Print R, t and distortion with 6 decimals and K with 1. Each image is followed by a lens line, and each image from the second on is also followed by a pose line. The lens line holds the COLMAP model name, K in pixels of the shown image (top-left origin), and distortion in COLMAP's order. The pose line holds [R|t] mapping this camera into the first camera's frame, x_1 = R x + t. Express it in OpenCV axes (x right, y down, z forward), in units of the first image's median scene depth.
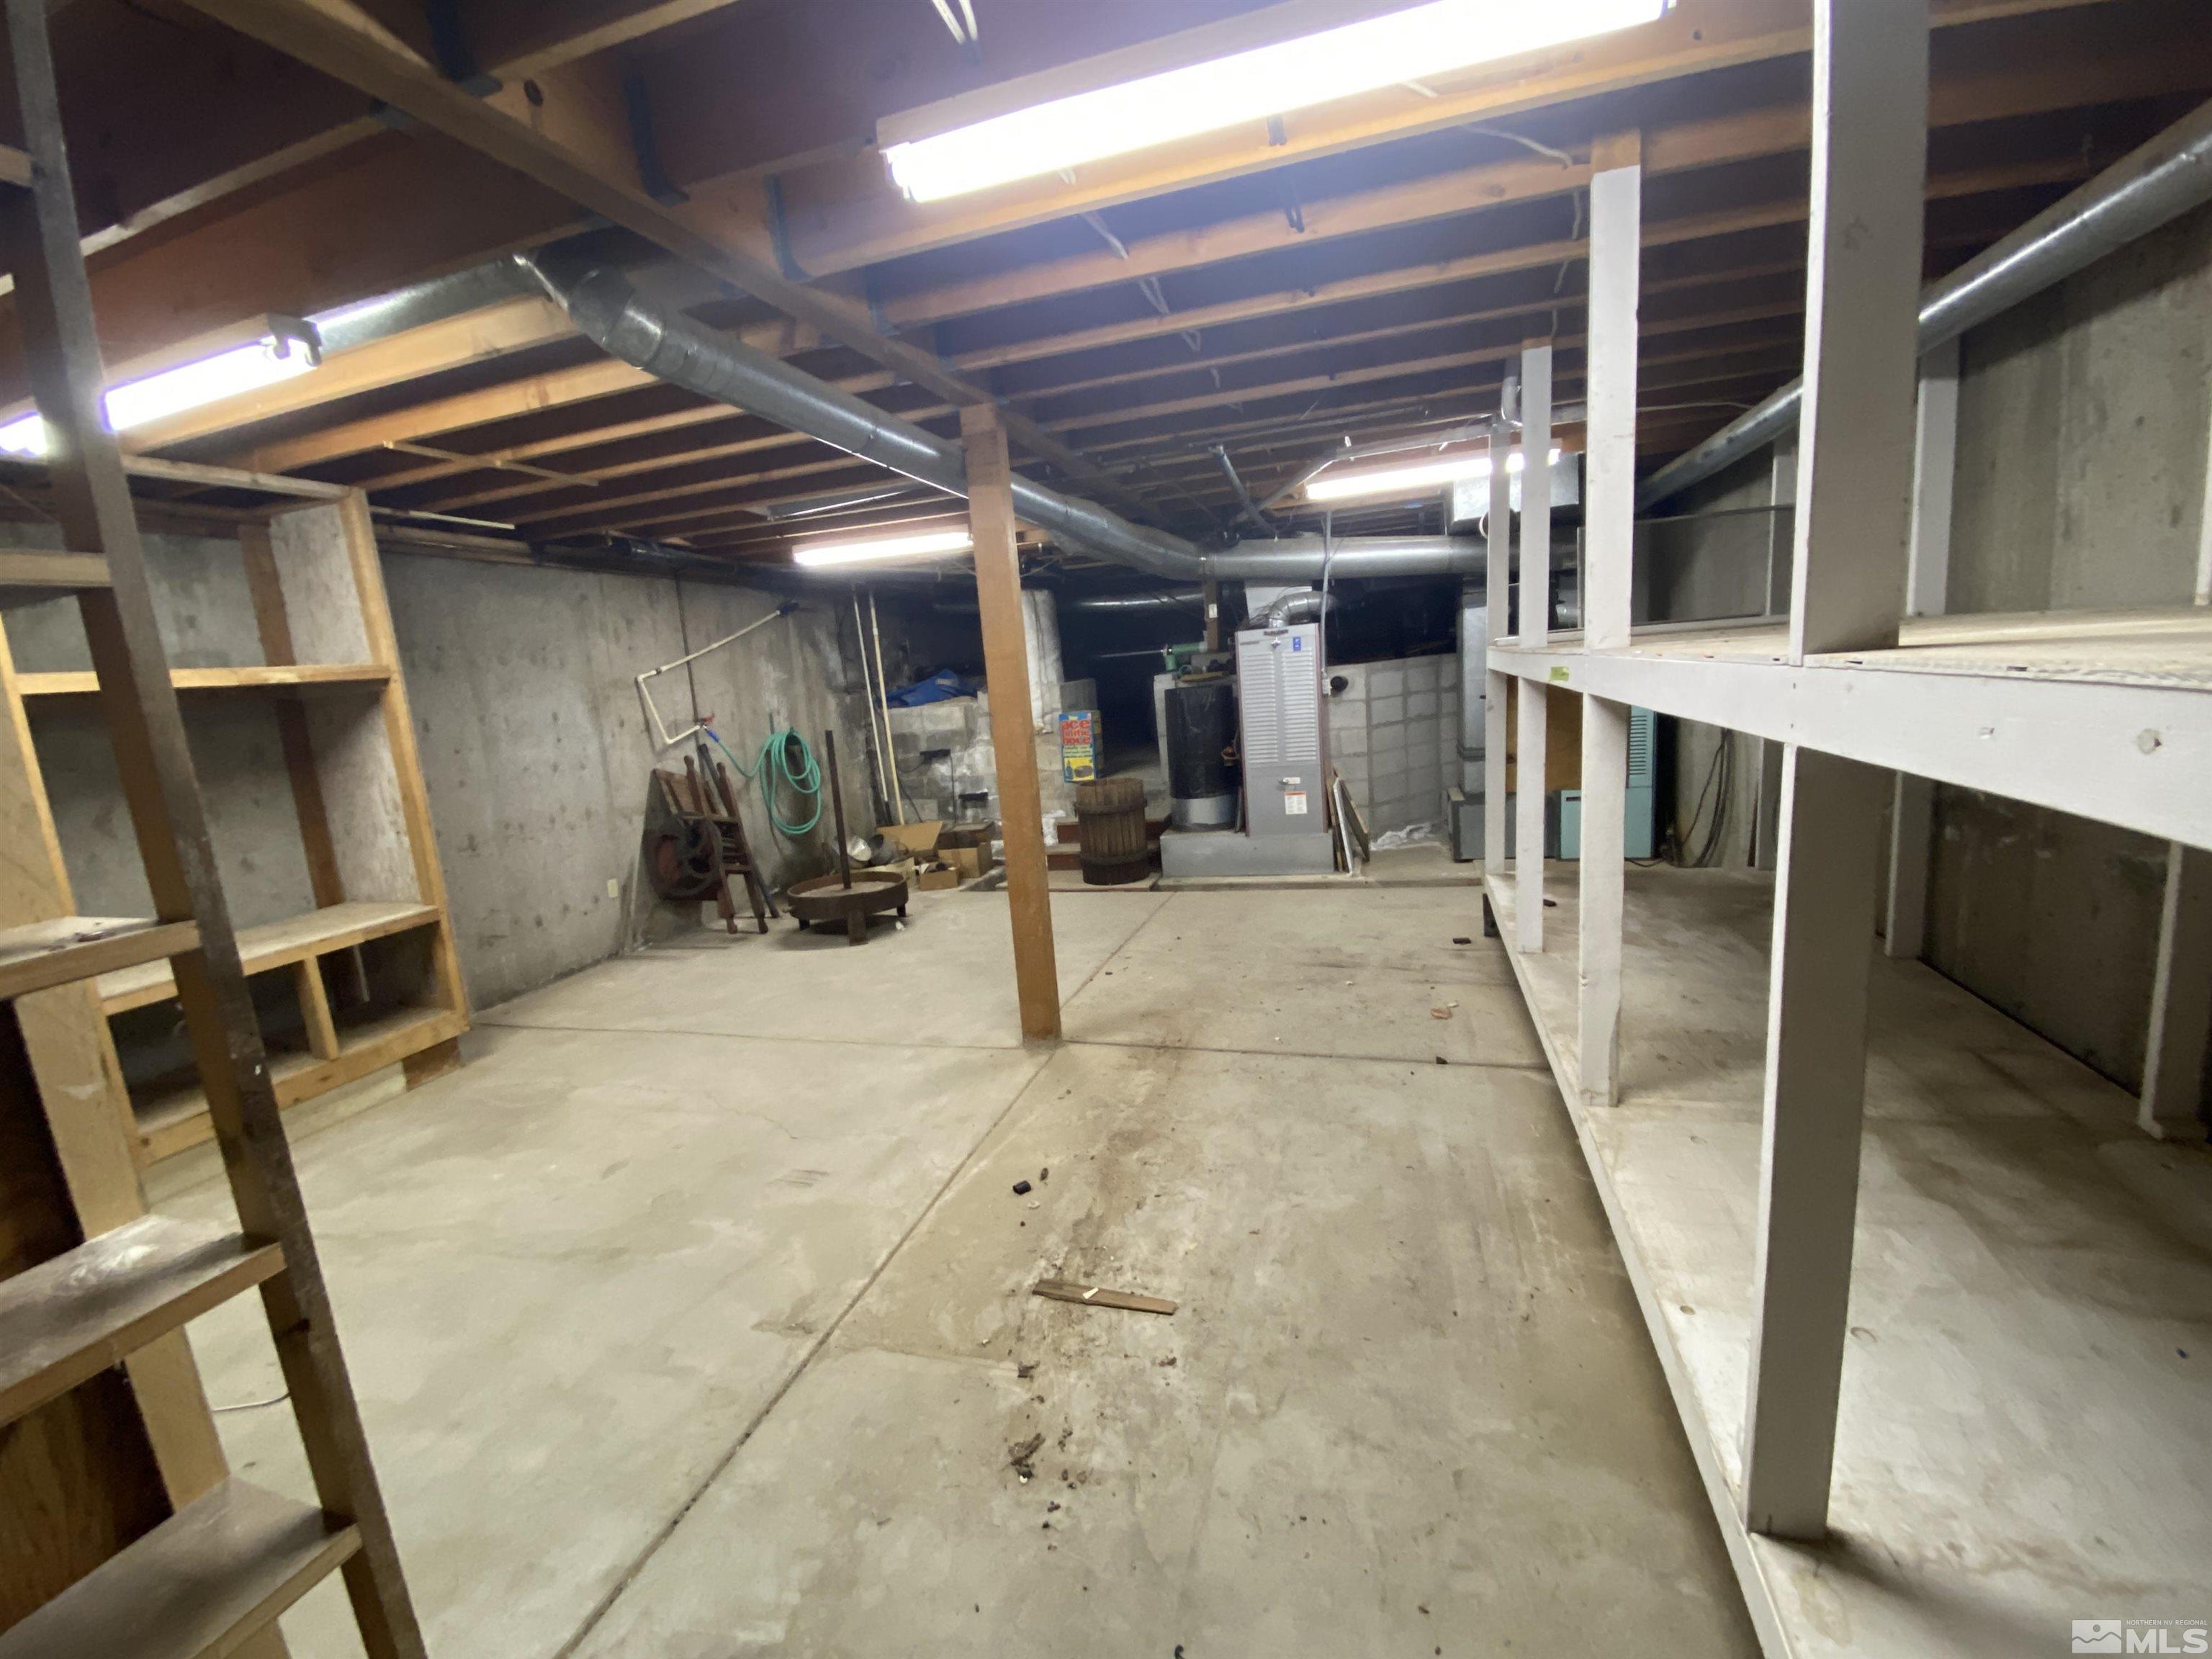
lens RADIAL K [[919.3, 0, 1110.6], [0, 919.3, 838.3], [0, 0, 1]] dist [0.068716, -0.052854]
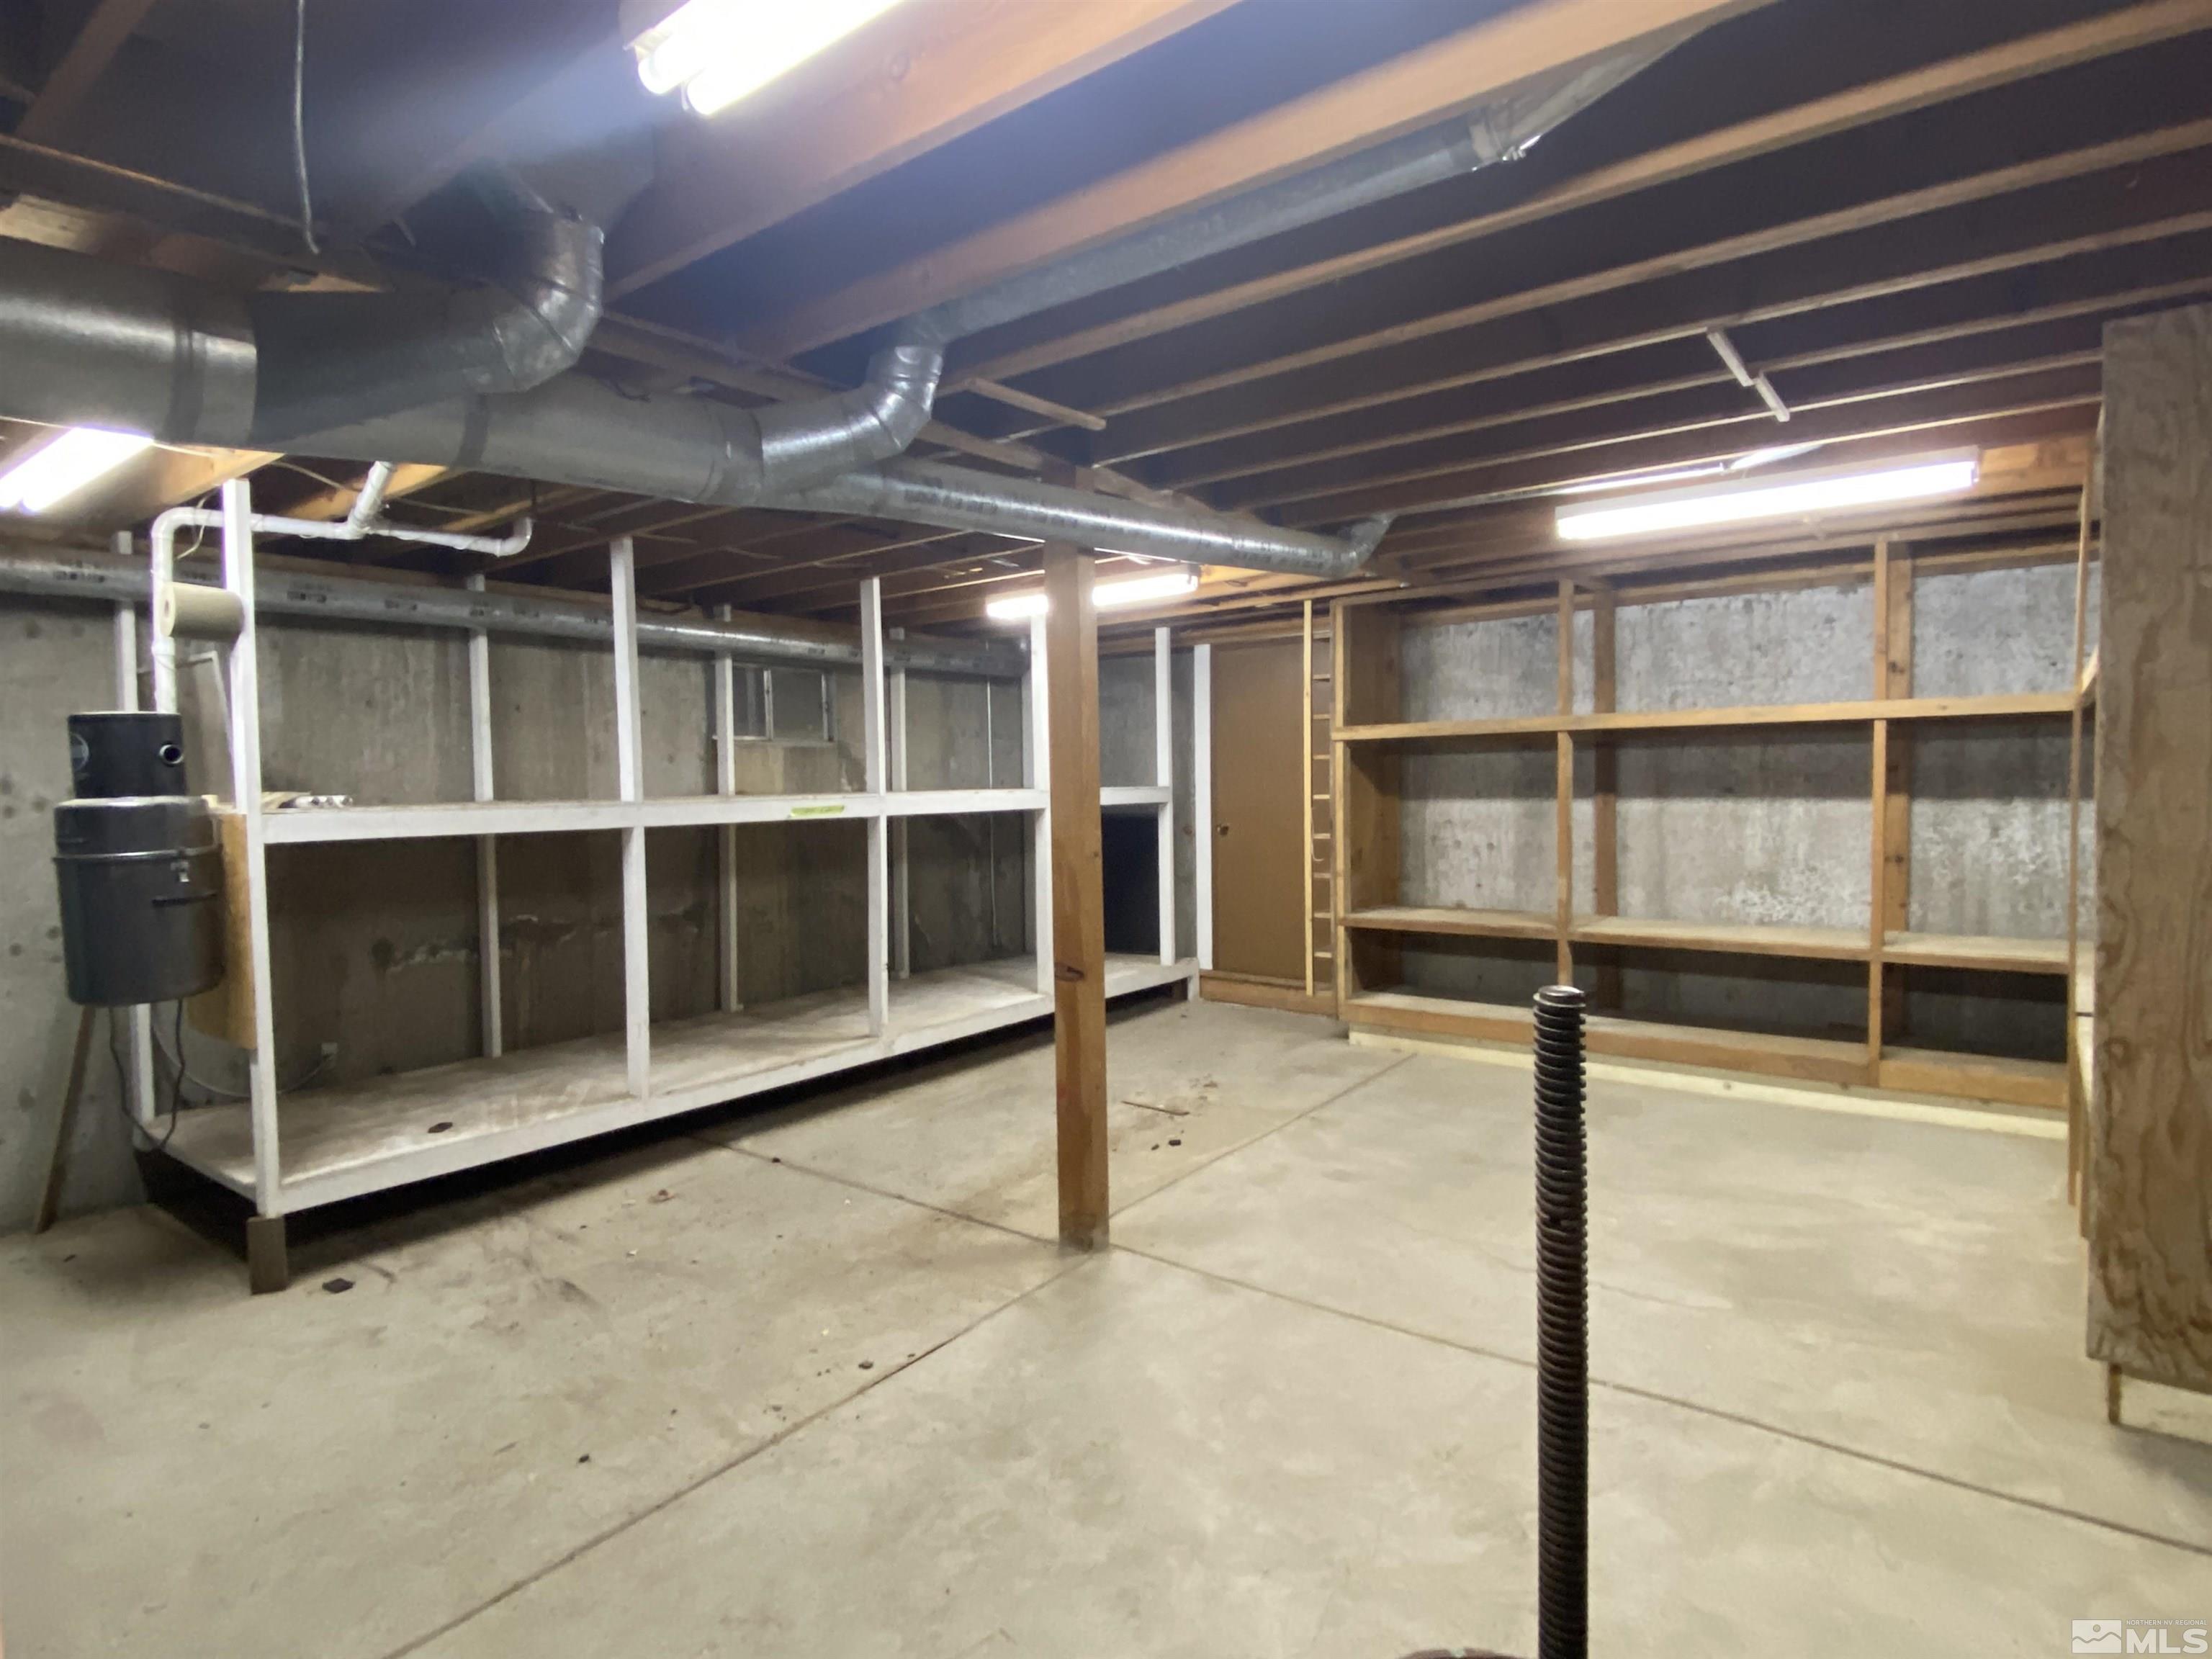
lens RADIAL K [[1189.2, 0, 1106.0], [0, 1189.2, 829.5], [0, 0, 1]] dist [0.056622, -0.000347]
pose [[-0.935348, 0.085150, 0.343327, -0.495524], [0.155264, 0.970927, 0.182193, -0.315674], [-0.317831, 0.223720, -0.921375, 1.962082]]
